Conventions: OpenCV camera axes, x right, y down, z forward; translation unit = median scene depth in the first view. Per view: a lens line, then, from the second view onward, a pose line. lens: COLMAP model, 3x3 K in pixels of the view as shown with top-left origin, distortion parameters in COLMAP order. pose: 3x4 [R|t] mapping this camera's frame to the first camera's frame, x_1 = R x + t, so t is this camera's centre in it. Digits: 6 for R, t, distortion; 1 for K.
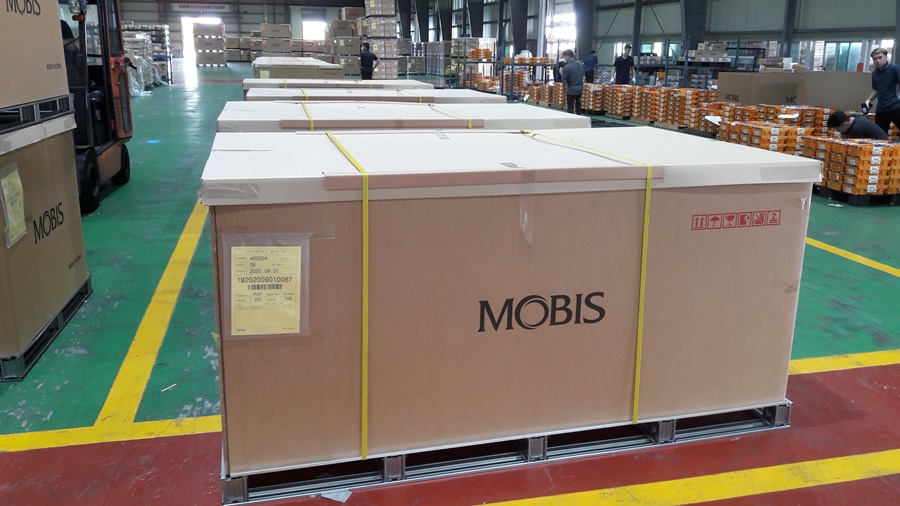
lens RADIAL K [[759.9, 0, 460.9], [0, 759.9, 238.9], [0, 0, 1]] dist [0.080950, -0.183603]
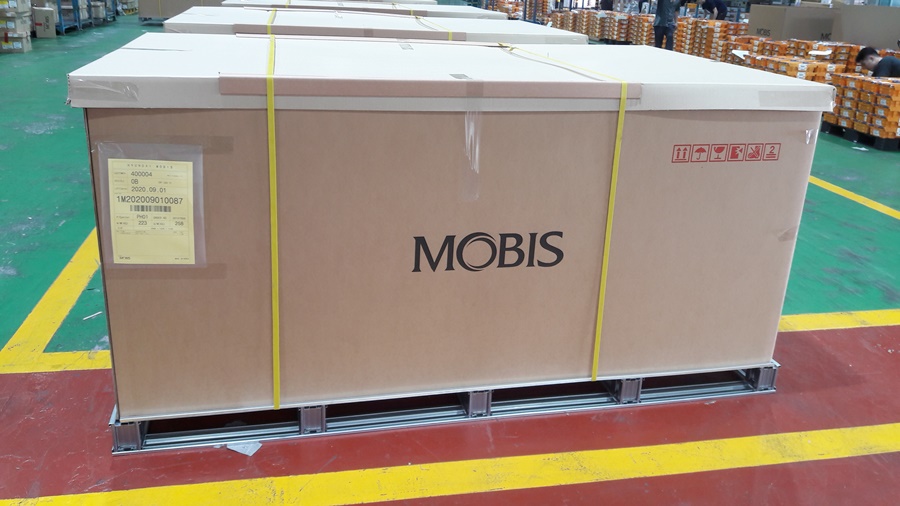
lens RADIAL K [[759.9, 0, 456.0], [0, 759.9, 249.9], [0, 0, 1]] dist [0.080950, -0.183603]
pose [[0.998677, 0.042495, -0.028968, 0.090167], [-0.039318, 0.993947, 0.102588, 0.007024], [0.033152, -0.101313, 0.994302, 0.137961]]
